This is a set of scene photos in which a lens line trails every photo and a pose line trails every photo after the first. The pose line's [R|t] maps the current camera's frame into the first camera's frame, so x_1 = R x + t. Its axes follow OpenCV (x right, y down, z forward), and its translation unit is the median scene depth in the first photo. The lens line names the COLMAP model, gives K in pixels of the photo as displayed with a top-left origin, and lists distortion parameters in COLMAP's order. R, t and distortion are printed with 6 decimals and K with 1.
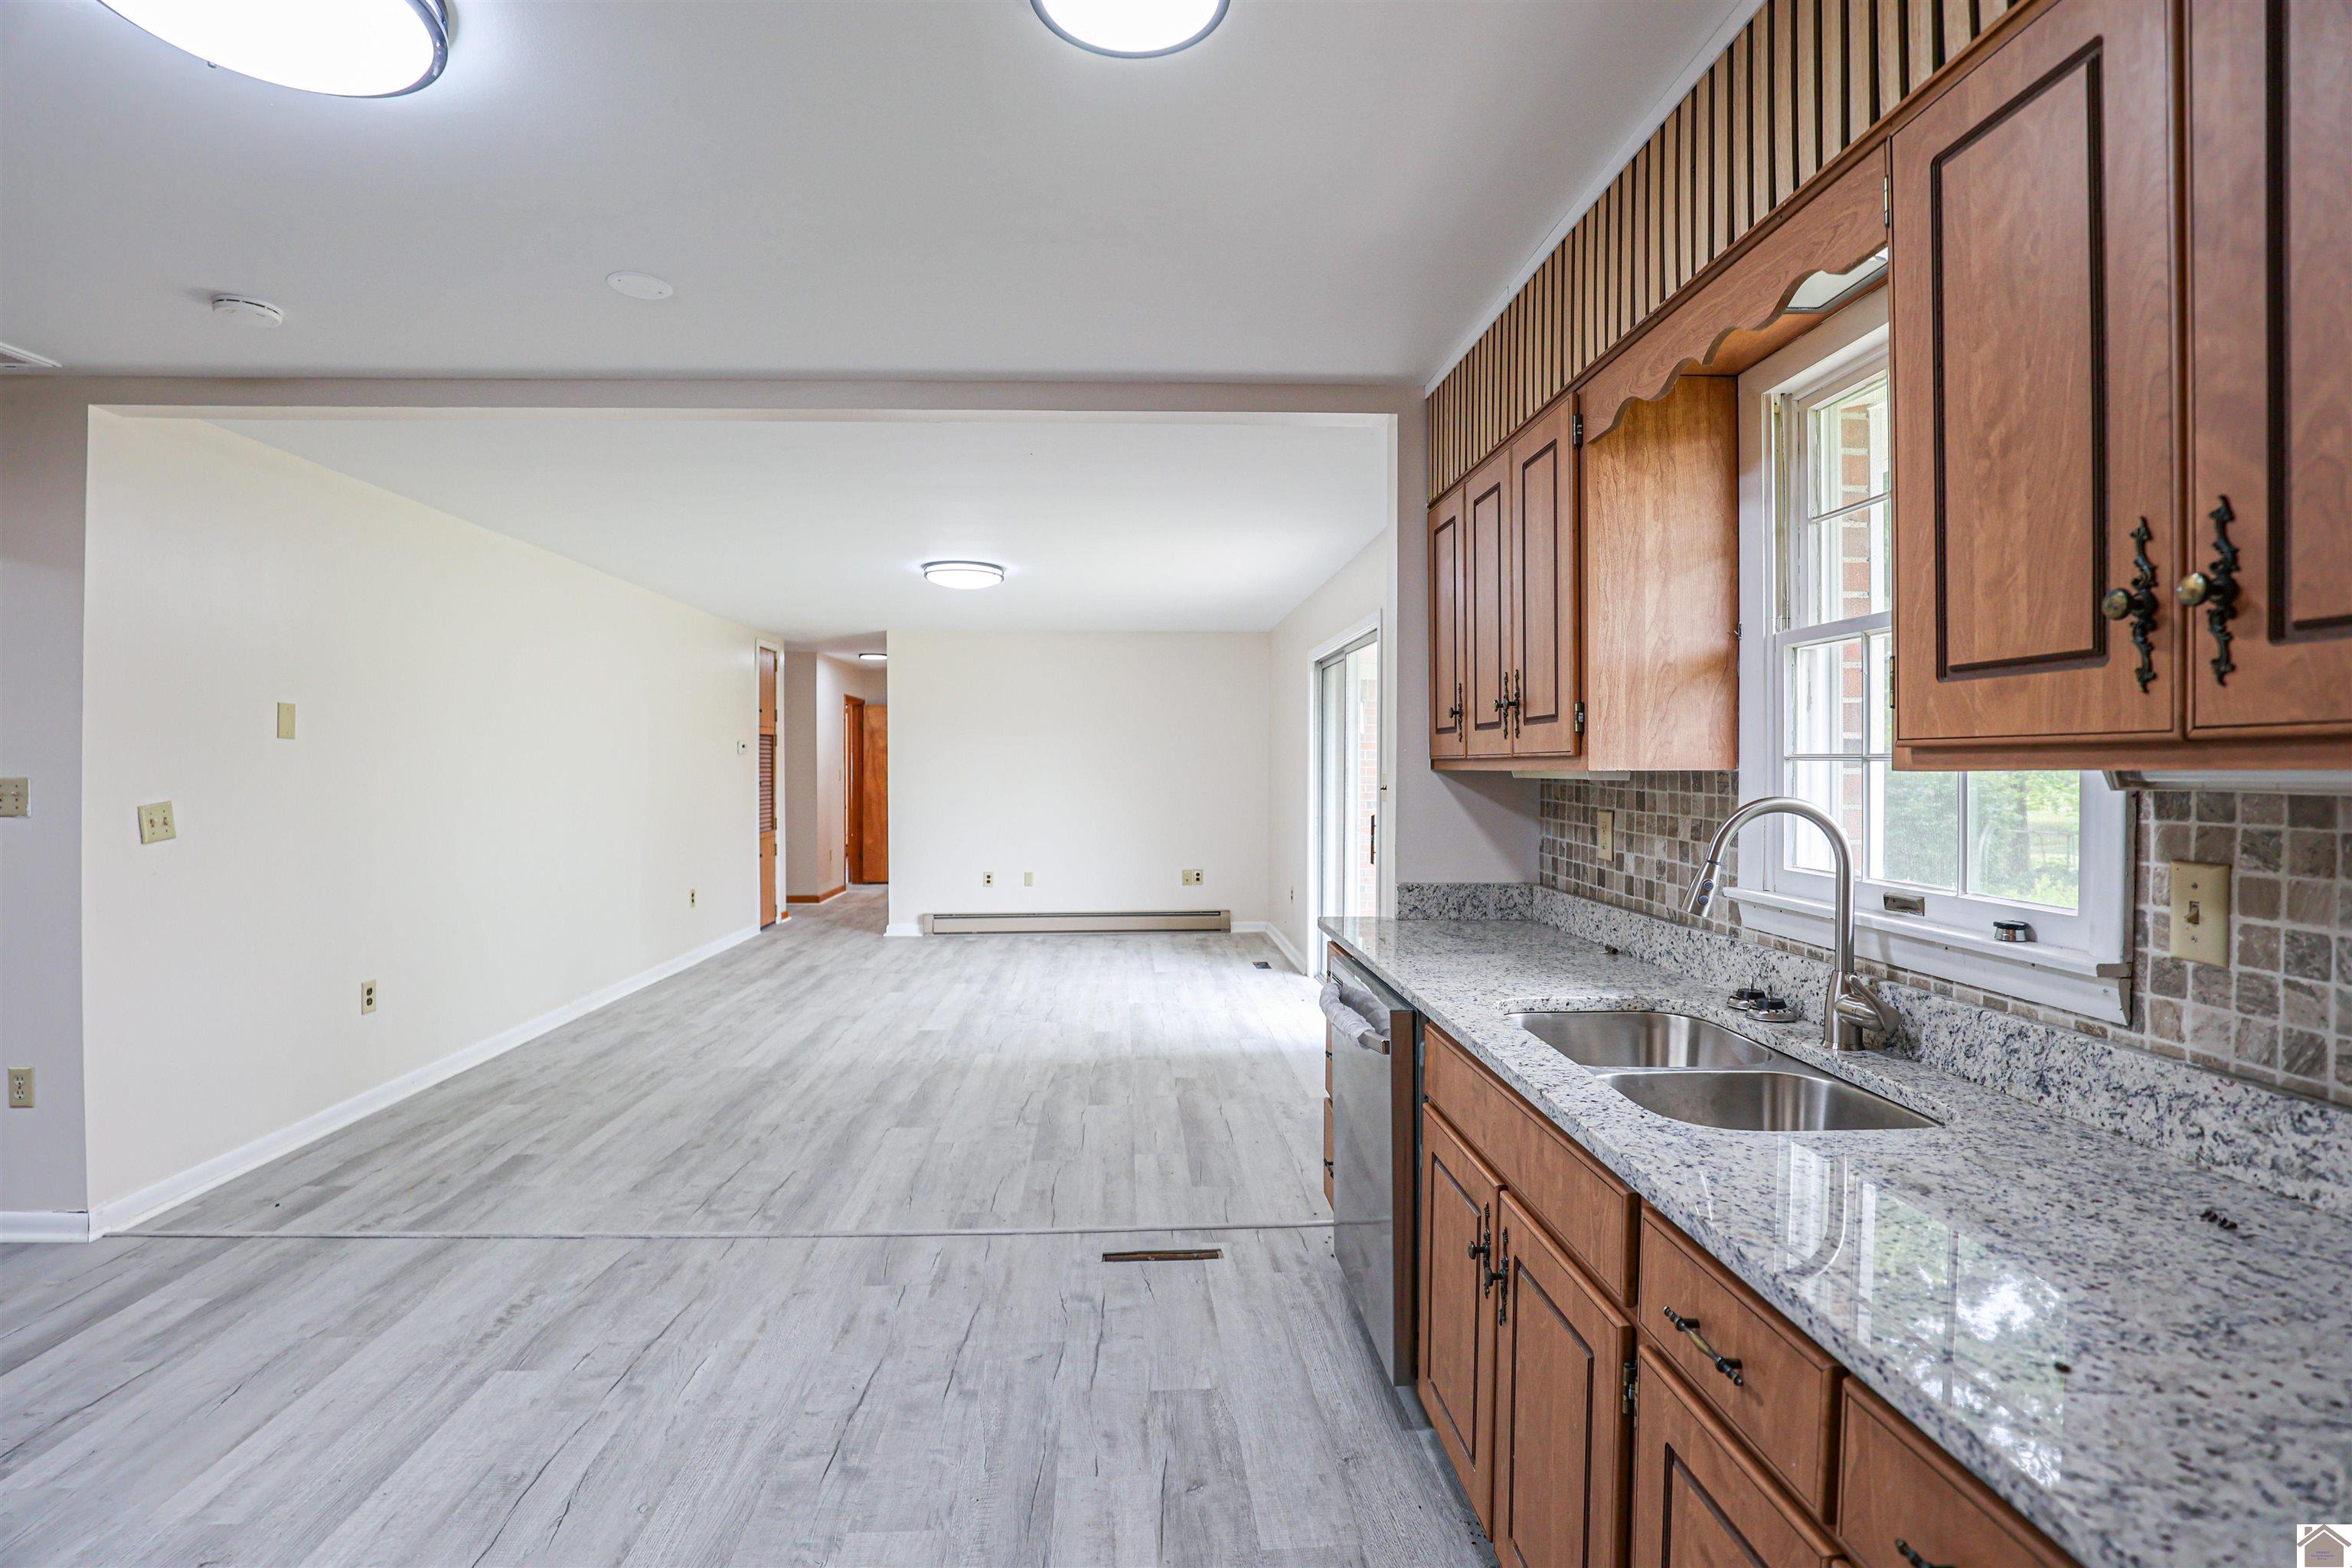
lens RADIAL K [[1103.0, 0, 1178.9], [0, 1103.0, 776.8], [0, 0, 1]] dist [-0.034876, 0.006216]
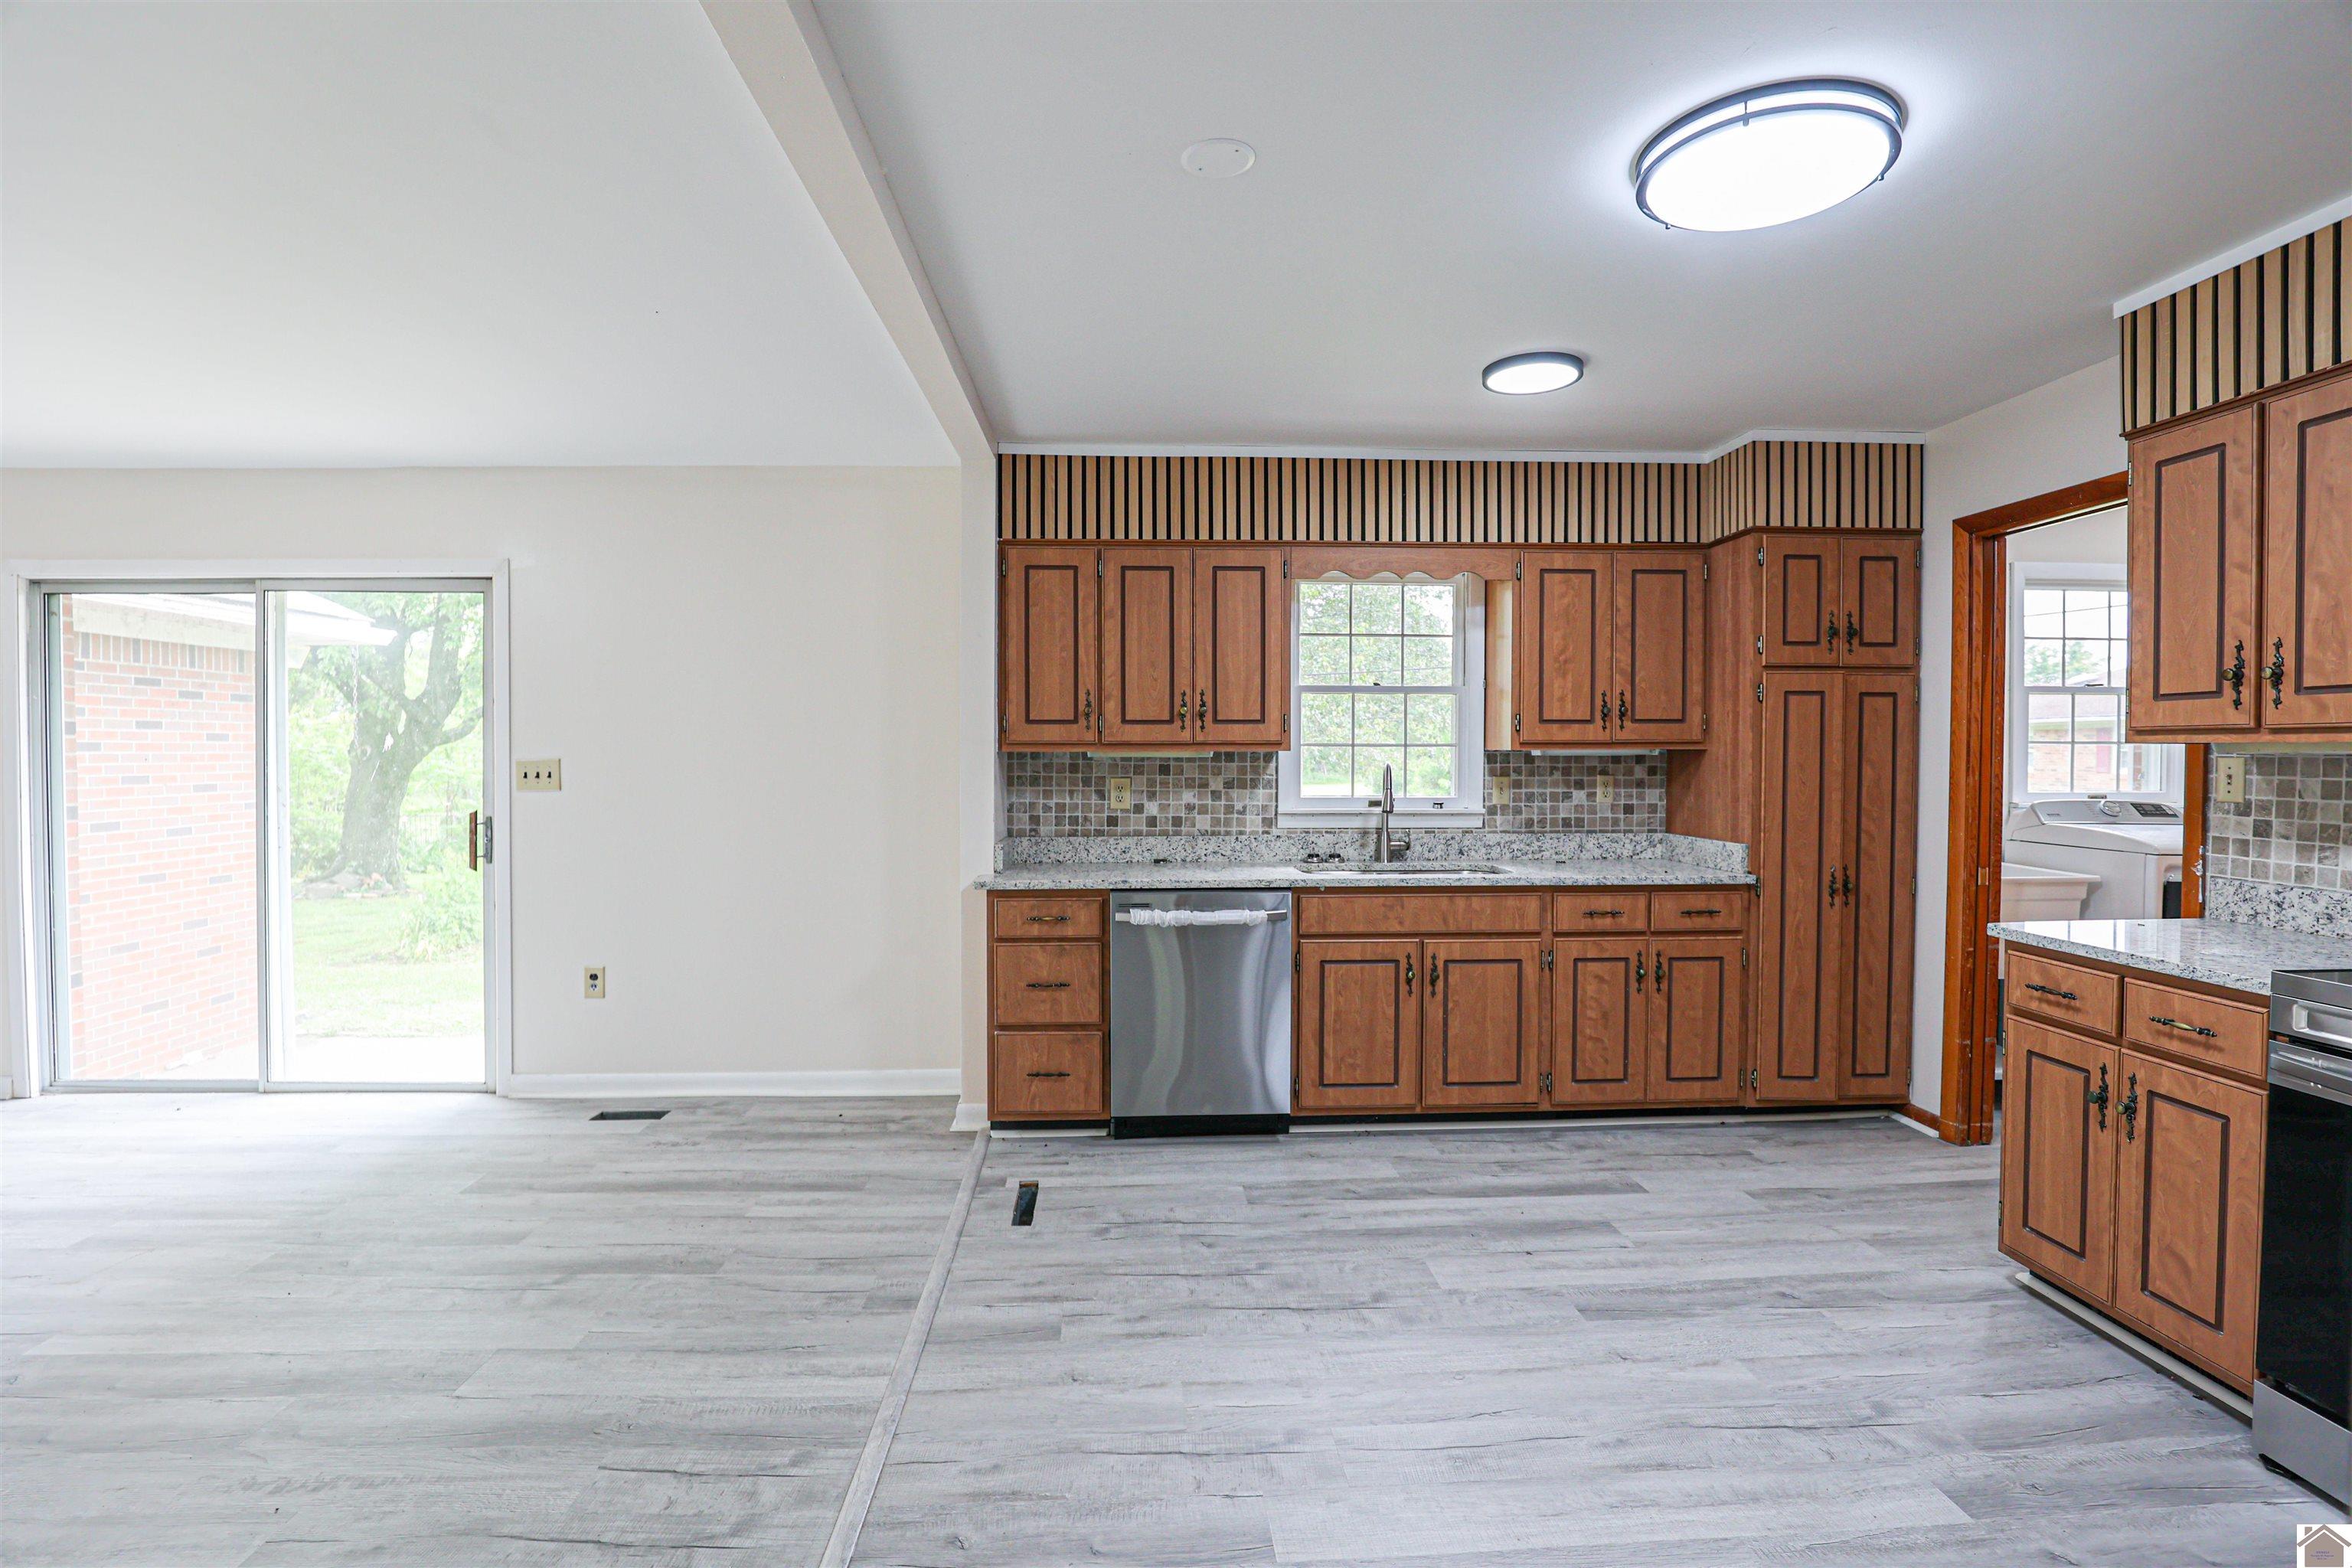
lens RADIAL K [[1103.0, 0, 1178.9], [0, 1103.0, 776.8], [0, 0, 1]] dist [-0.034876, 0.006216]
pose [[-0.002079, -0.023153, 0.999730, -1.244104], [0.011028, 0.999671, 0.023174, -0.006052], [-0.999937, 0.011073, -0.001823, 0.969026]]
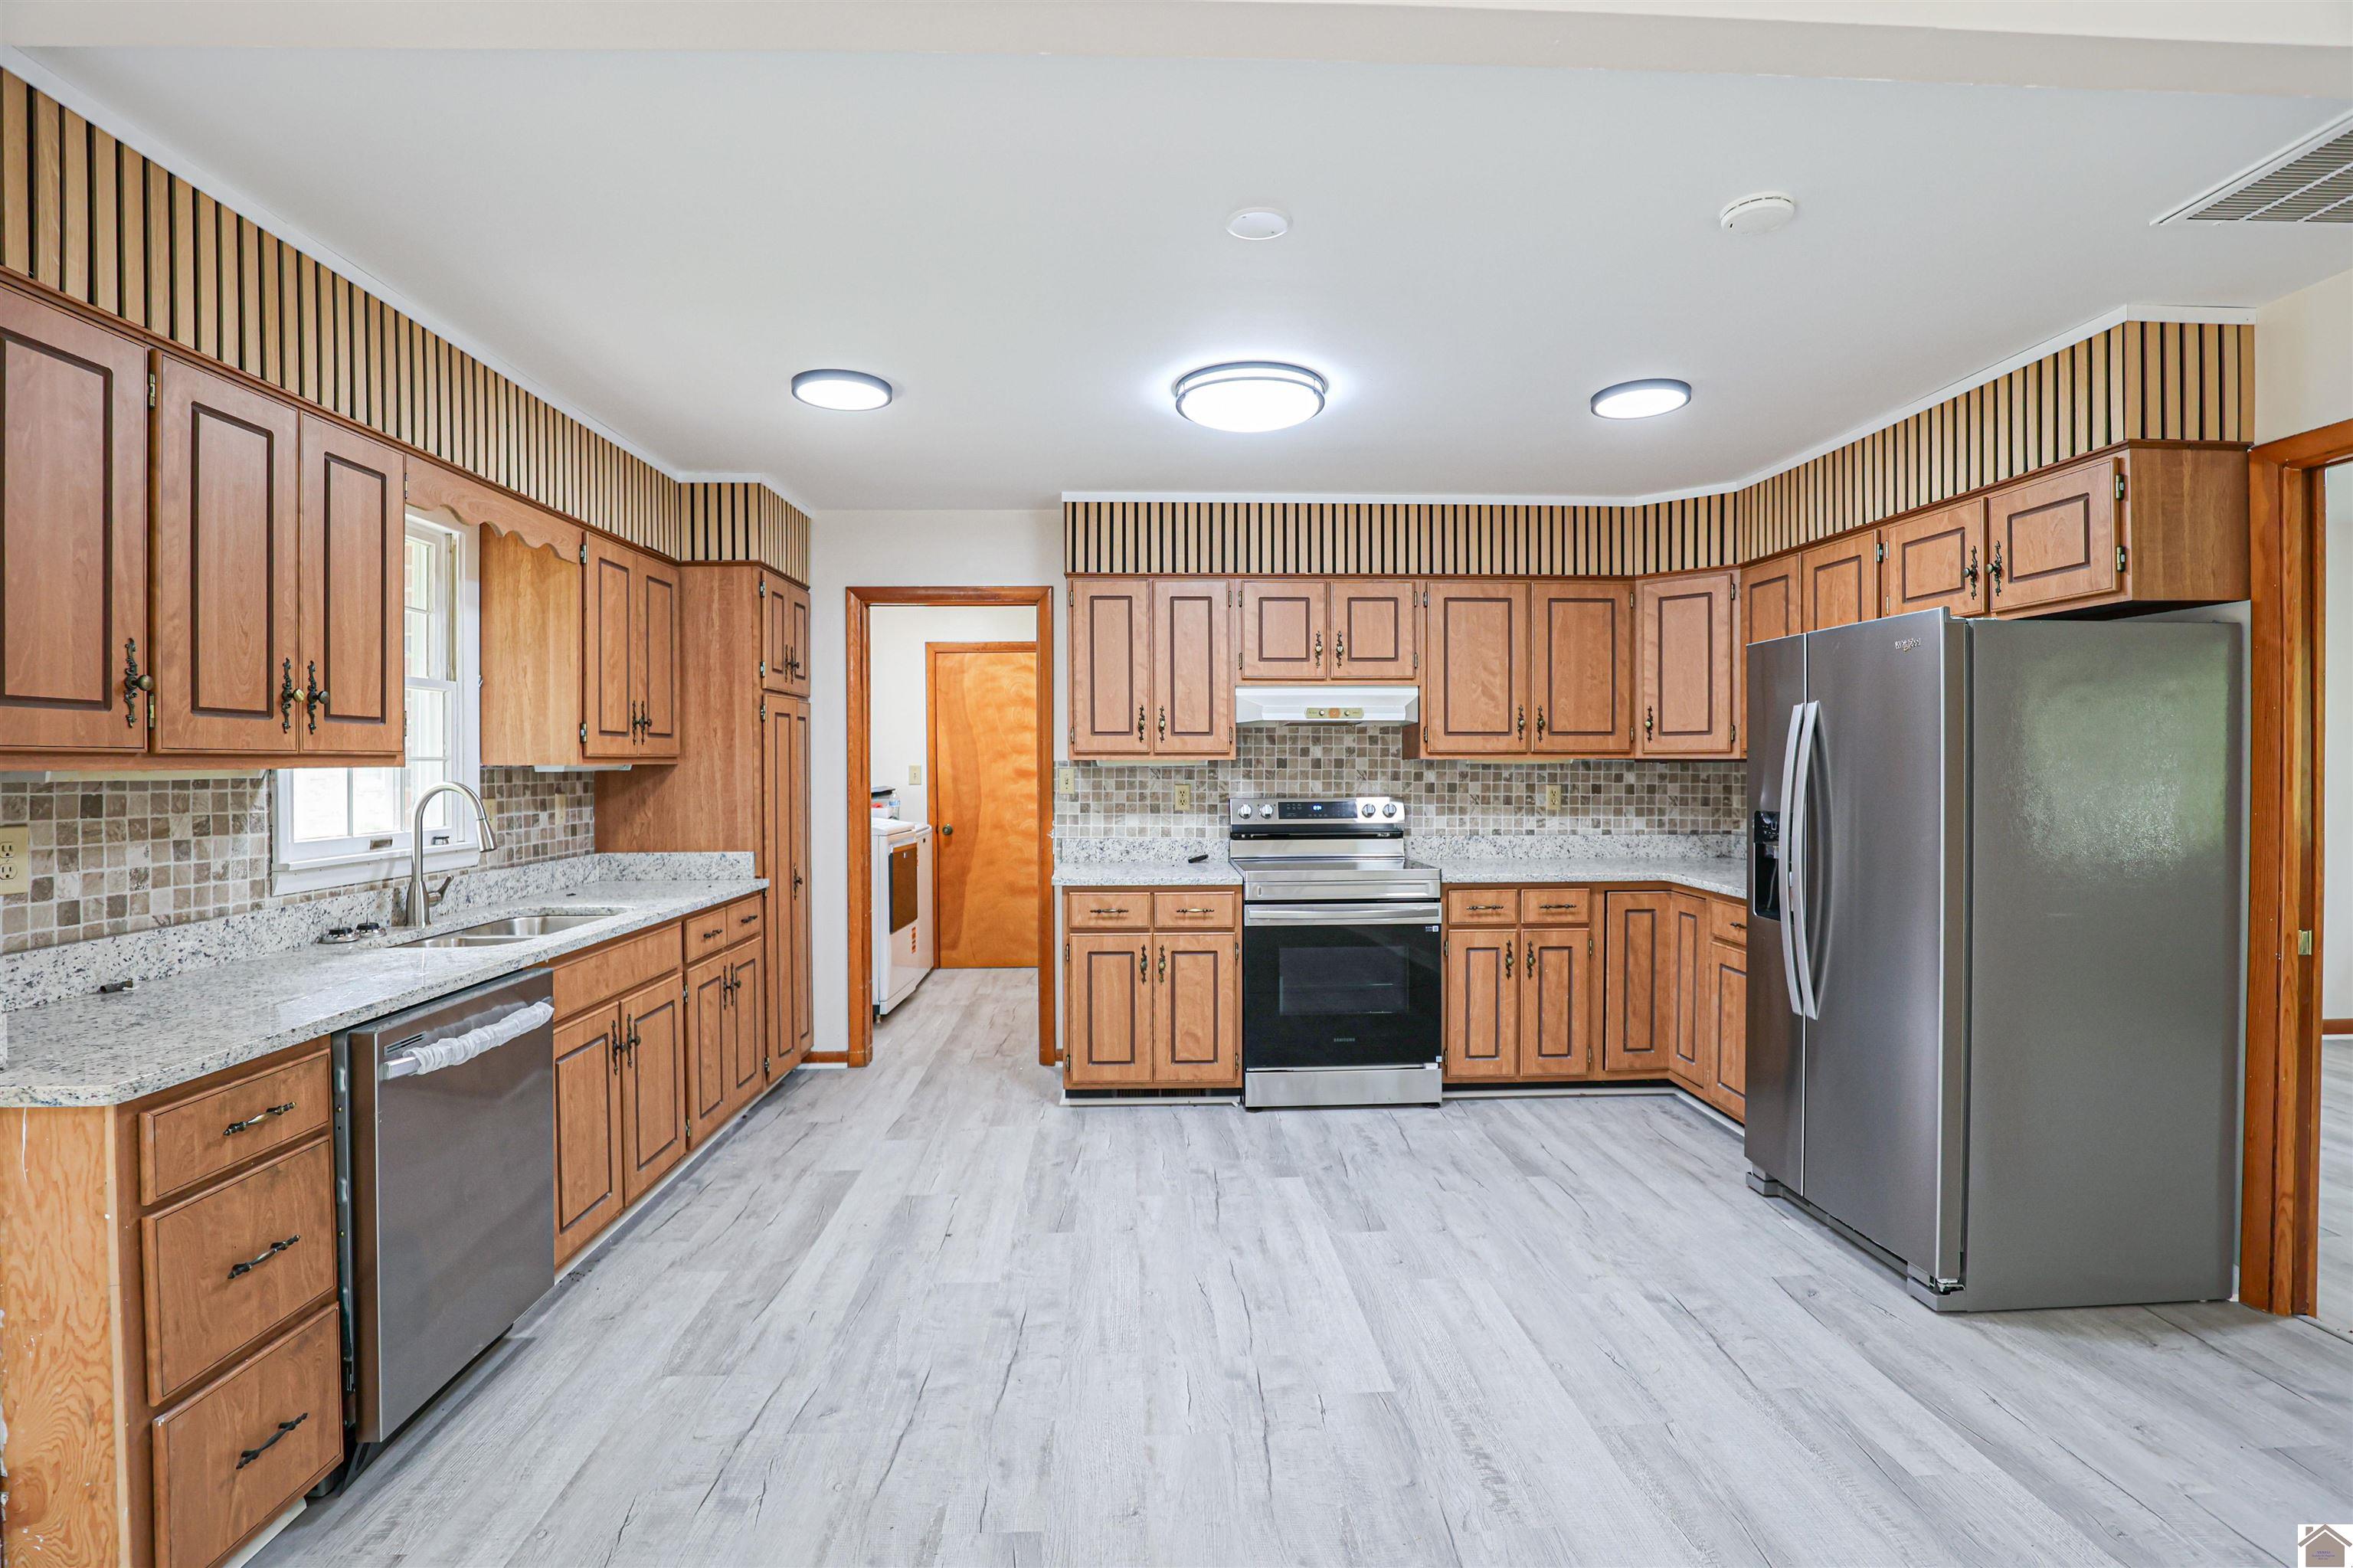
lens RADIAL K [[1088.7, 0, 1179.0], [0, 1088.7, 775.2], [0, 0, 1]] dist [-0.031527, 0.005100]
pose [[-0.999955, 0.002407, 0.009230, -0.409780], [0.002604, 0.999769, 0.021348, -0.016551], [-0.009177, 0.021372, -0.999729, 1.777270]]
